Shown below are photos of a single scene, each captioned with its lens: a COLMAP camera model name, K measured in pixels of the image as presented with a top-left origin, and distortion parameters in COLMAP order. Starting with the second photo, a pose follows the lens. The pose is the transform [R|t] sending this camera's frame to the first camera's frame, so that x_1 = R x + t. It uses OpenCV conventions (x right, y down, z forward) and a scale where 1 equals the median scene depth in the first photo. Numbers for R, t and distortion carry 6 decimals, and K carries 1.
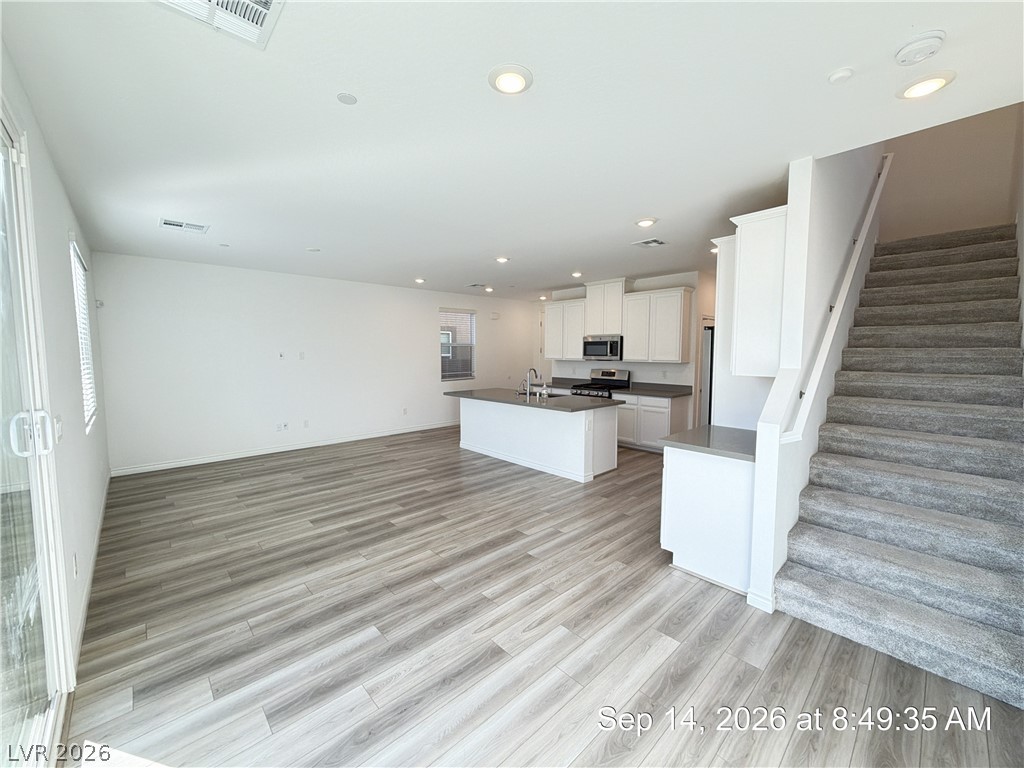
lens RADIAL K [[407.3, 0, 512.9], [0, 407.3, 383.3], [0, 0, 1]] dist [0.000168, -0.000121]
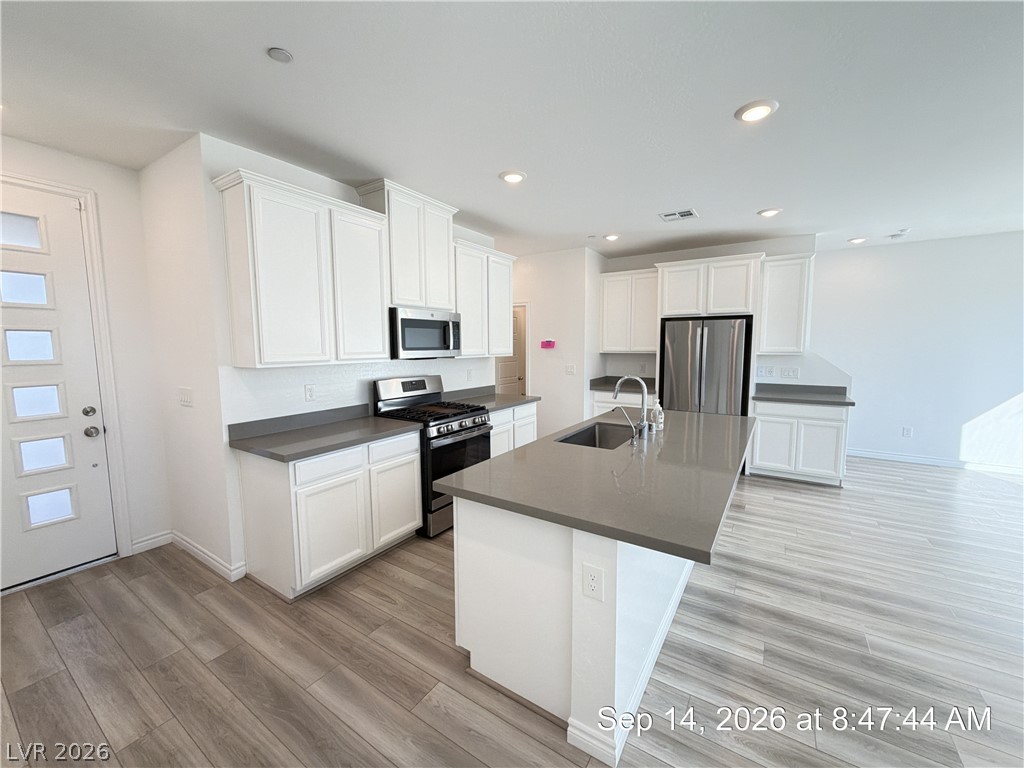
lens RADIAL K [[407.3, 0, 512.9], [0, 407.3, 383.3], [0, 0, 1]] dist [0.000168, -0.000121]
pose [[-0.238998, -0.095253, 0.966337, -0.356039], [0.080873, 0.989767, 0.117564, -0.093654], [-0.967646, 0.106248, -0.228849, 1.239135]]
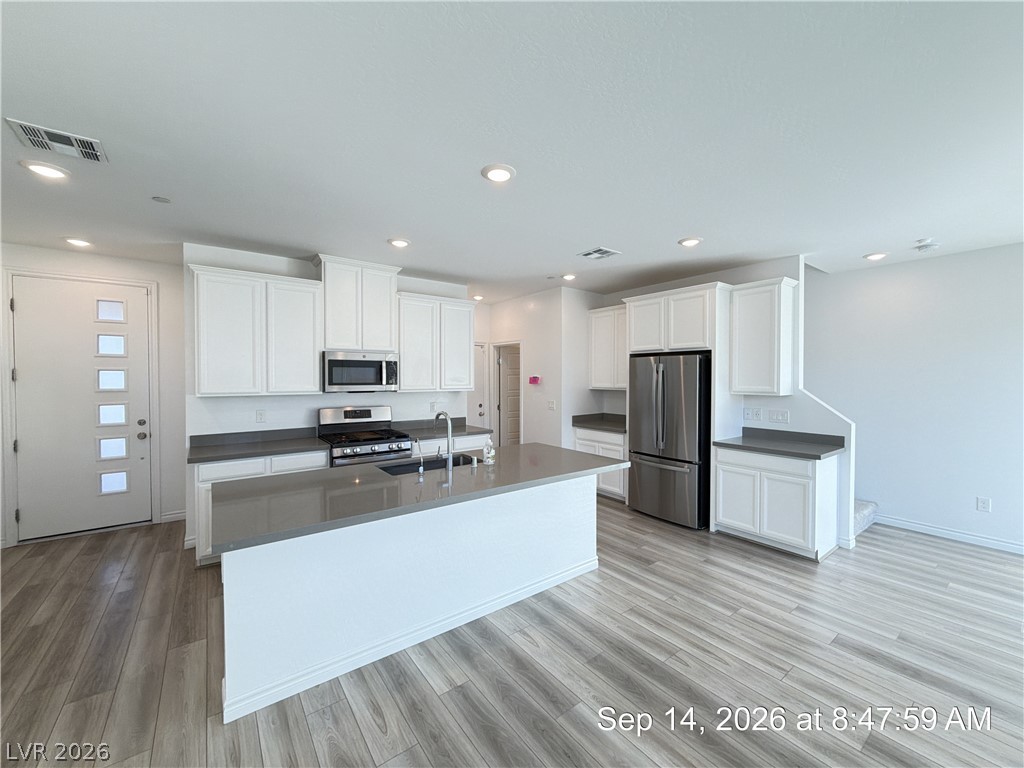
lens RADIAL K [[407.3, 0, 512.9], [0, 407.3, 383.3], [0, 0, 1]] dist [0.000168, -0.000121]
pose [[0.108142, -0.017404, 0.993983, -0.434434], [0.077632, 0.996941, 0.009010, -0.070091], [-0.991100, 0.076191, 0.109163, 0.867543]]
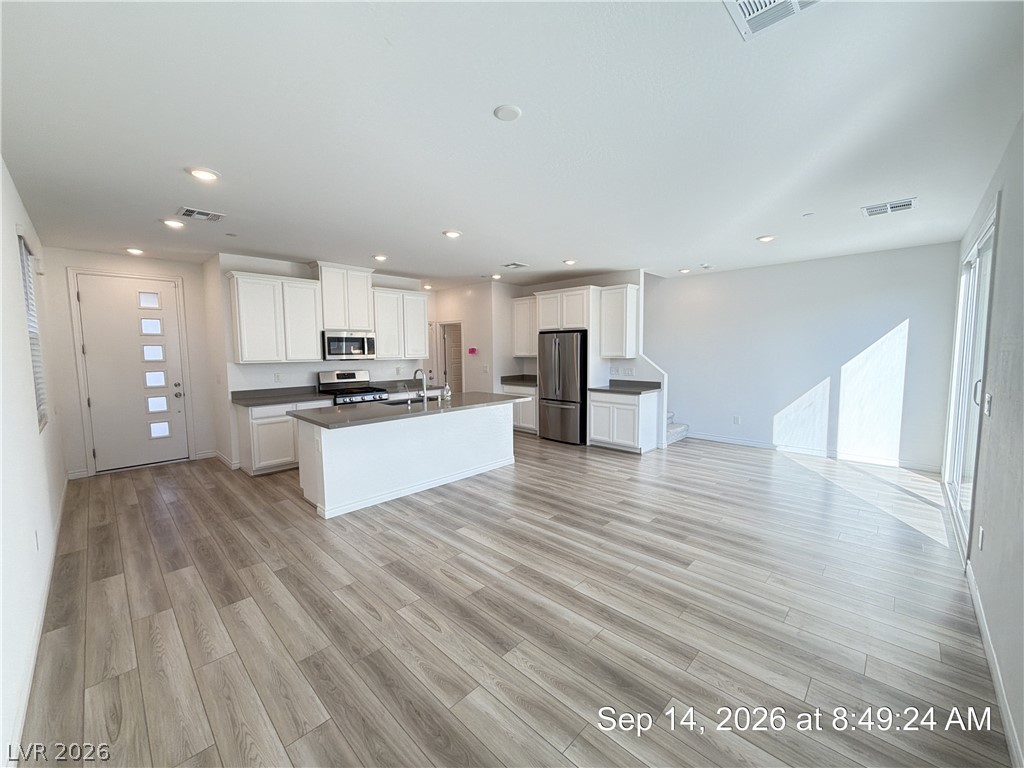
lens RADIAL K [[407.3, 0, 512.9], [0, 407.3, 383.3], [0, 0, 1]] dist [0.000168, -0.000121]
pose [[-0.048457, -0.083581, 0.995322, -0.785201], [0.087059, 0.992347, 0.087570, -0.064296], [-0.995024, 0.090895, -0.040810, 0.856729]]
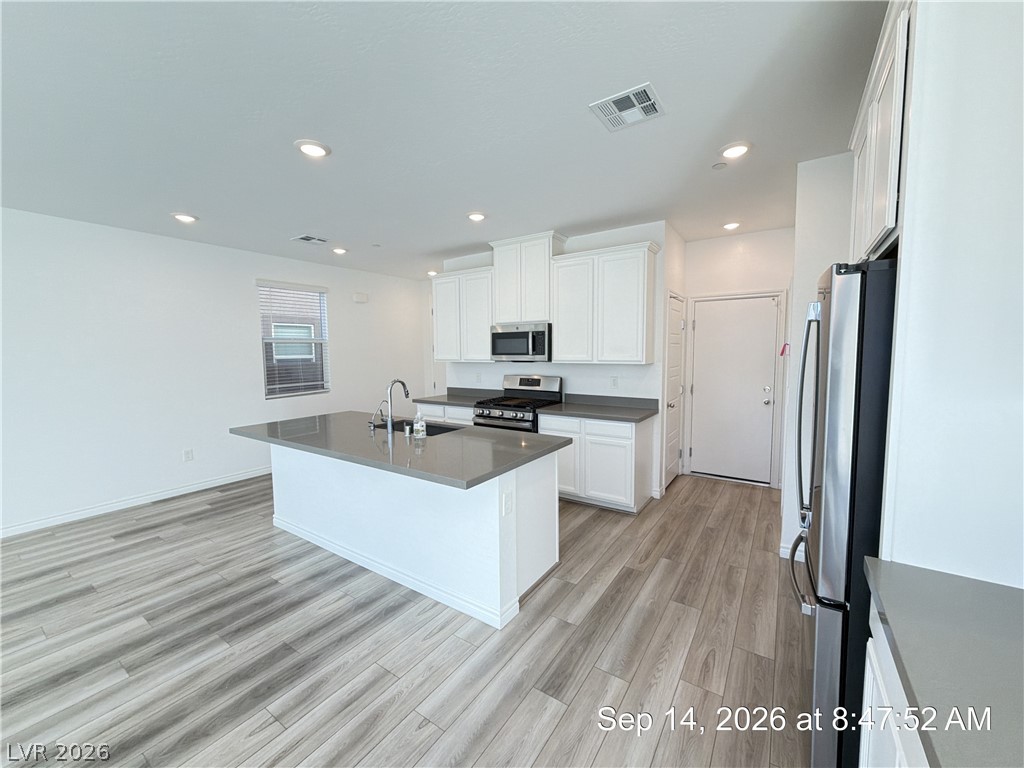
lens RADIAL K [[407.3, 0, 512.9], [0, 407.3, 383.3], [0, 0, 1]] dist [0.000168, -0.000121]
pose [[0.975077, -0.027962, 0.220097, 0.078115], [0.028005, 0.999603, 0.002924, -0.029639], [-0.220091, 0.003312, 0.975474, 0.453037]]
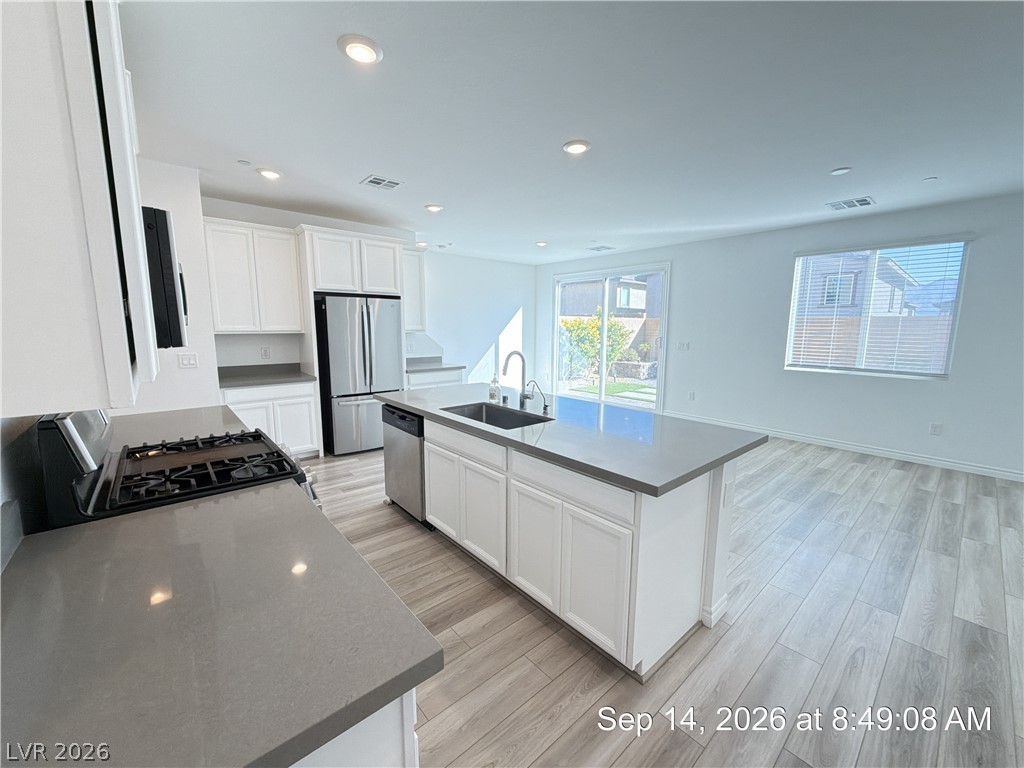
lens RADIAL K [[407.3, 0, 512.9], [0, 407.3, 383.3], [0, 0, 1]] dist [0.000168, -0.000121]
pose [[-0.999312, -0.009907, 0.035752, 0.032981], [-0.001909, 0.976140, 0.217133, -0.101836], [-0.037050, 0.216916, -0.975487, 1.467297]]
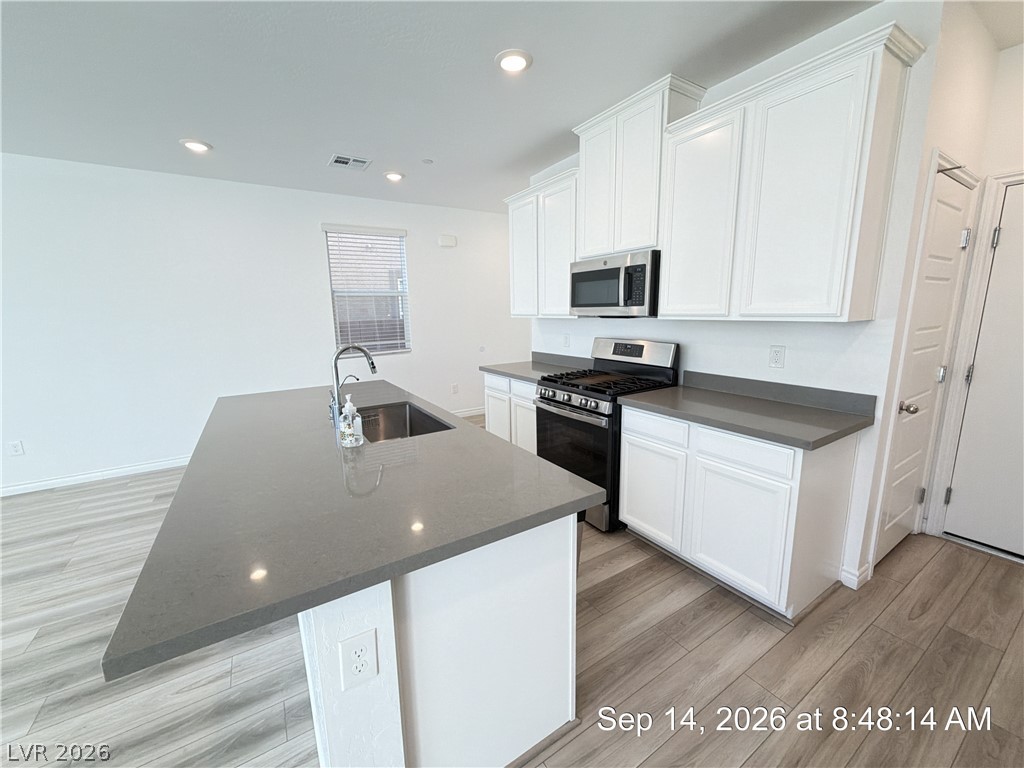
lens RADIAL K [[407.3, 0, 512.9], [0, 407.3, 383.3], [0, 0, 1]] dist [0.000168, -0.000121]
pose [[0.982400, 0.014183, -0.186253, 0.244126], [0.004760, 0.994888, 0.100871, -0.039095], [0.186731, -0.099982, 0.977310, 0.699440]]
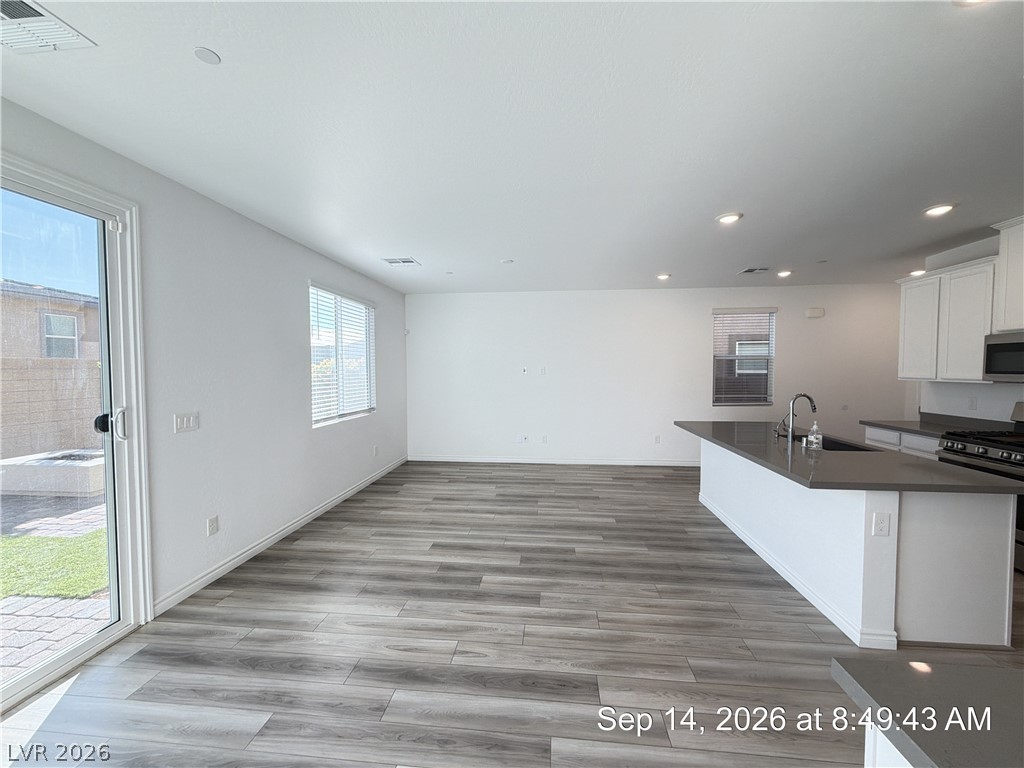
lens RADIAL K [[407.3, 0, 512.9], [0, 407.3, 383.3], [0, 0, 1]] dist [0.000168, -0.000121]
pose [[0.657773, 0.026858, -0.752737, 0.212046], [-0.057482, 0.998240, -0.014612, -0.020491], [0.751020, 0.052880, 0.658159, 0.319352]]
